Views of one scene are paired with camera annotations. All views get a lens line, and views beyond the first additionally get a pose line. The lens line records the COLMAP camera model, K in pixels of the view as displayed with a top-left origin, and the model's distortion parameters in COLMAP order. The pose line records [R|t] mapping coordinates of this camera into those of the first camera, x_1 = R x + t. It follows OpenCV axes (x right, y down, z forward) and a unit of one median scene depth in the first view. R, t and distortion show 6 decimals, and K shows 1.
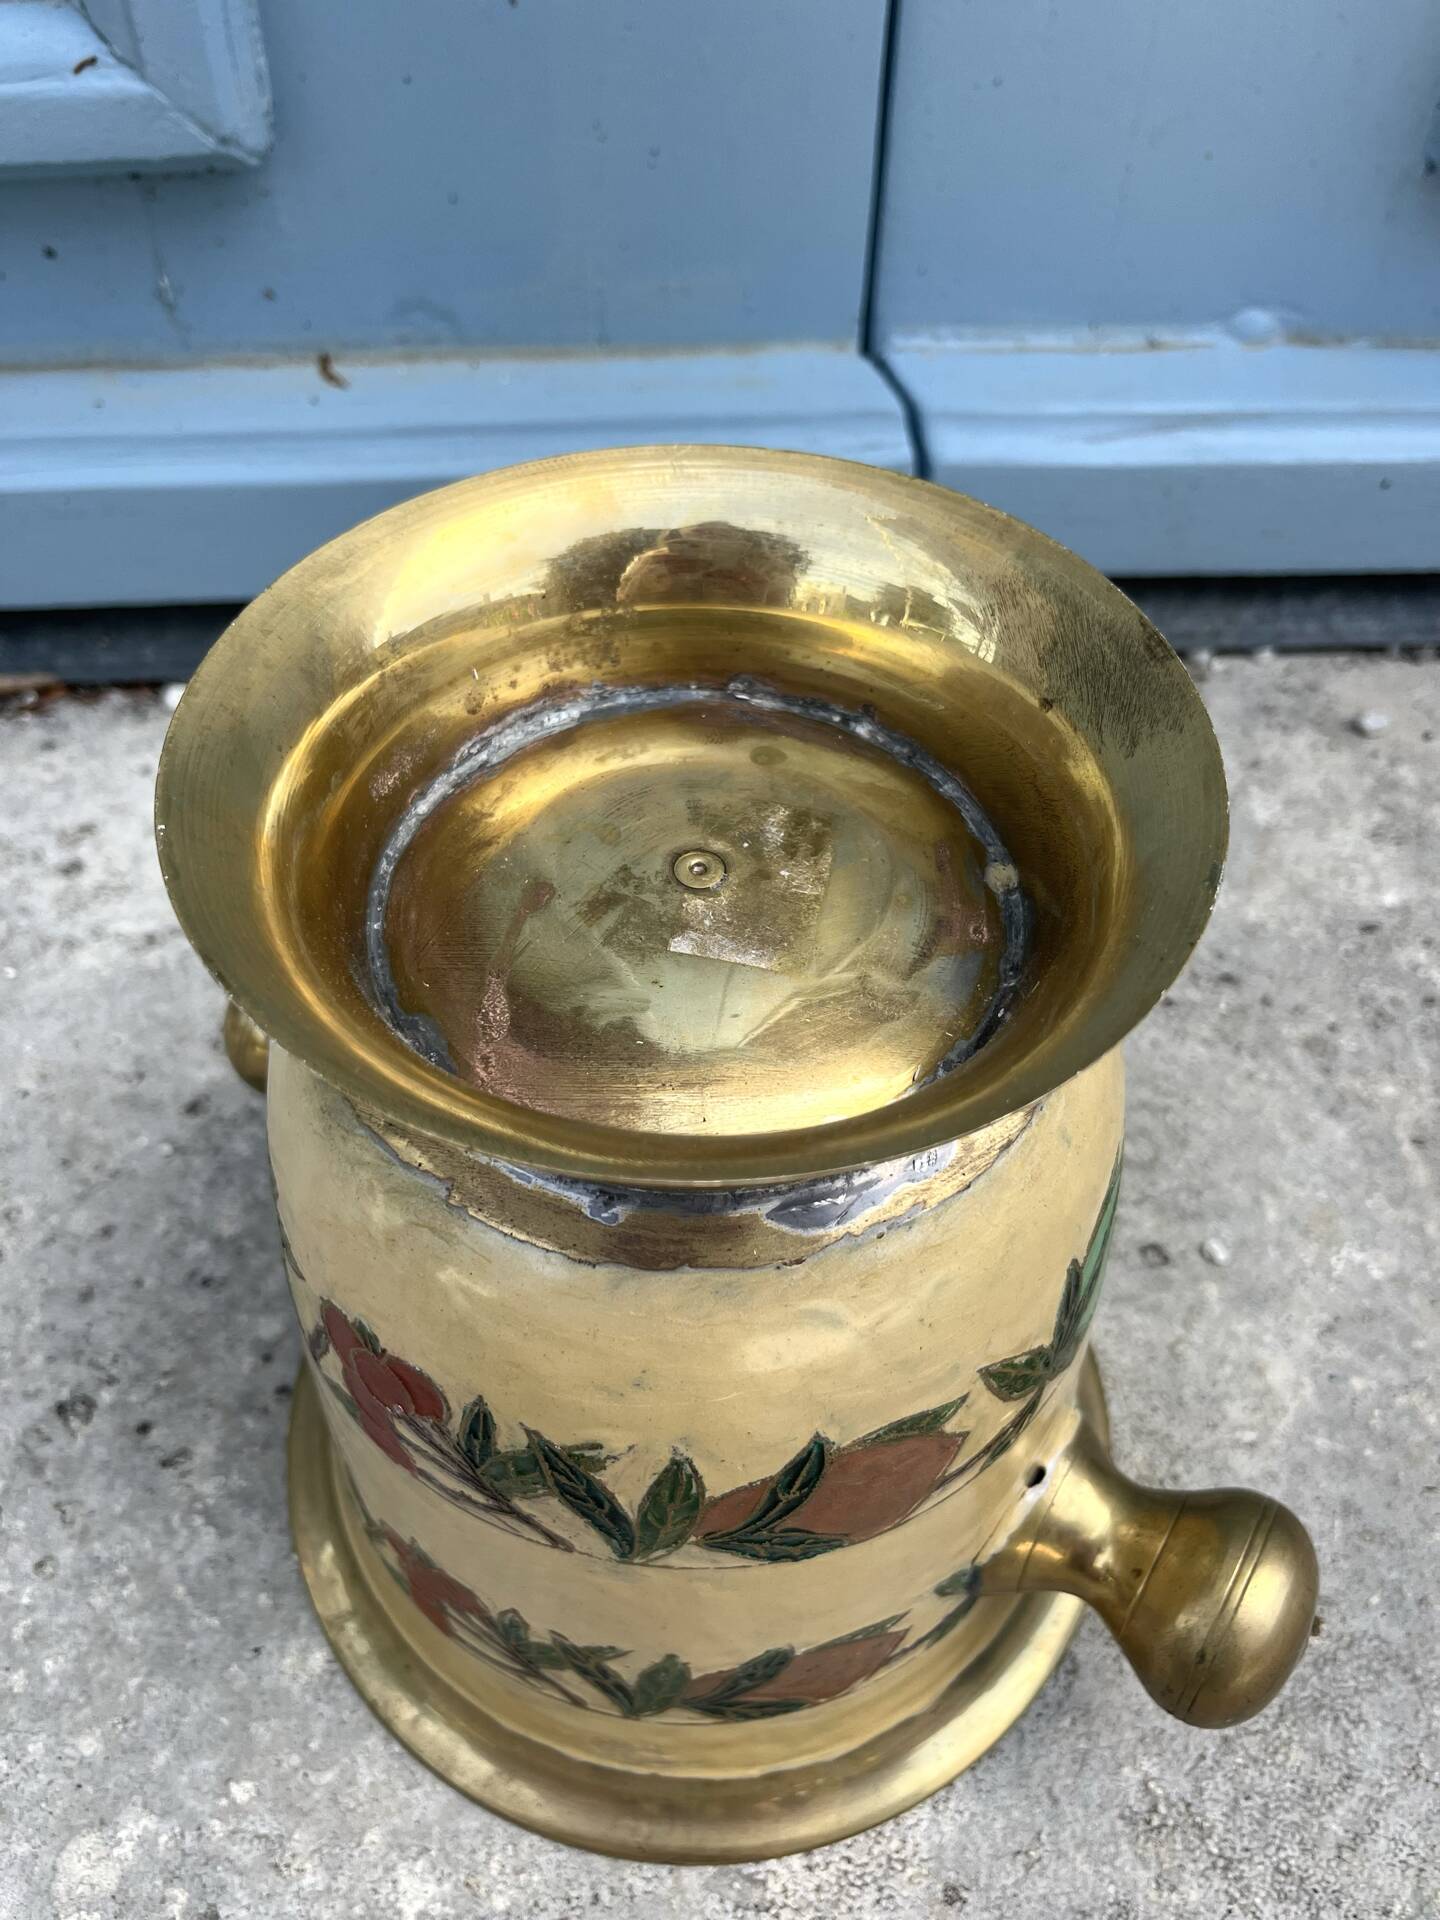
lens RADIAL K [[1498.8, 0, 720.4], [0, 1498.8, 943.2], [0, 0, 1]] dist [0.007347, 0.006660]
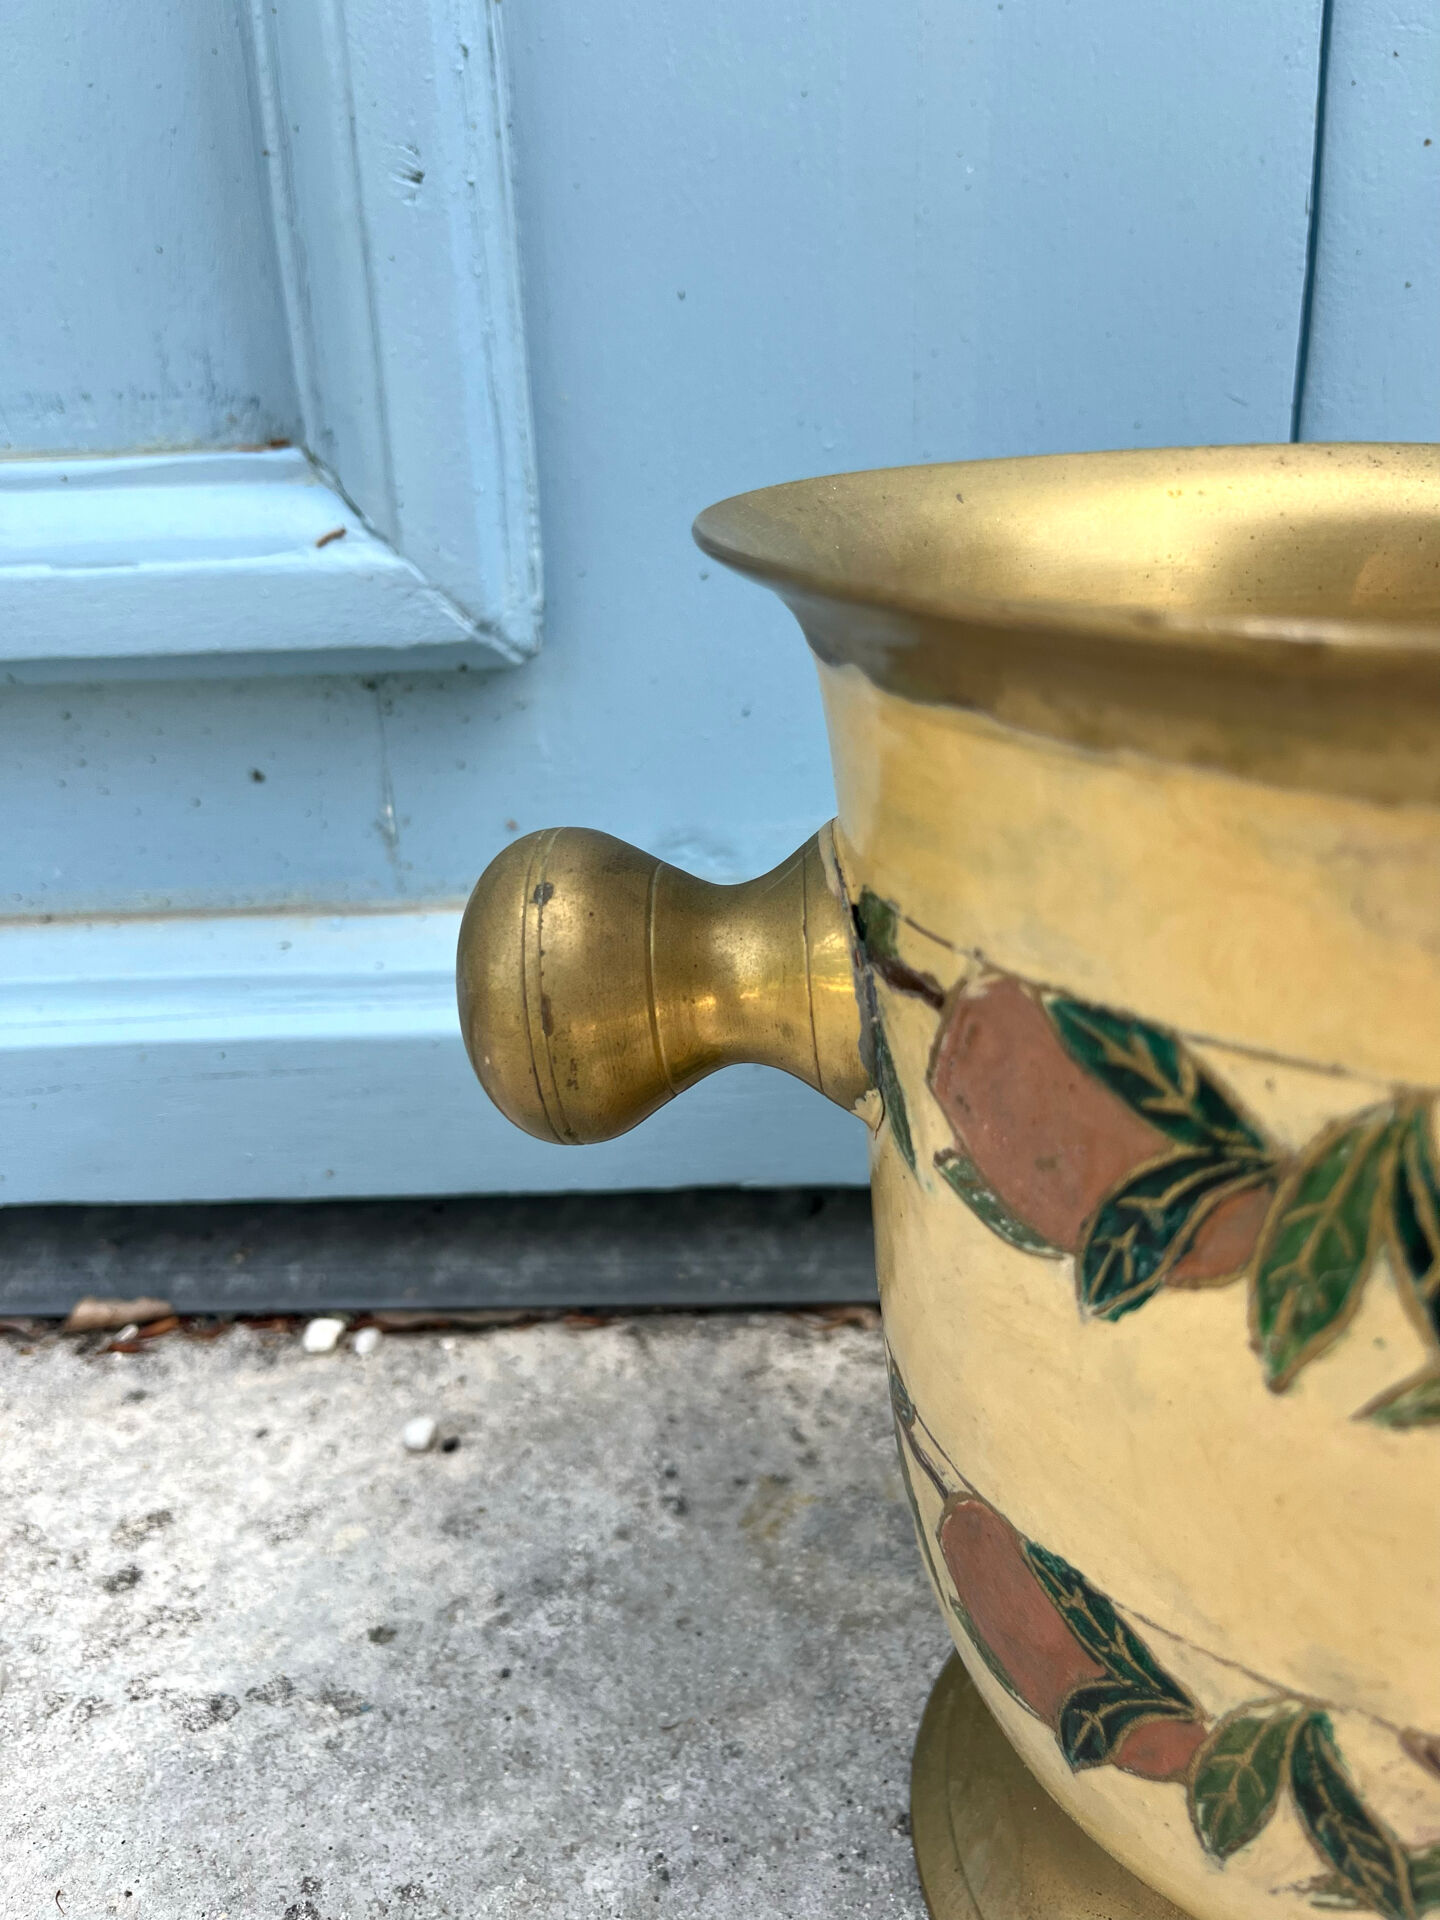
lens RADIAL K [[1497.9, 0, 720.2], [0, 1497.9, 939.1], [0, 0, 1]] dist [0.007524, -0.026751]
pose [[0.994923, -0.012241, -0.099888, -0.108963], [-0.036083, 0.883183, -0.467638, -0.001034], [0.093944, 0.468869, 0.878258, 0.332985]]
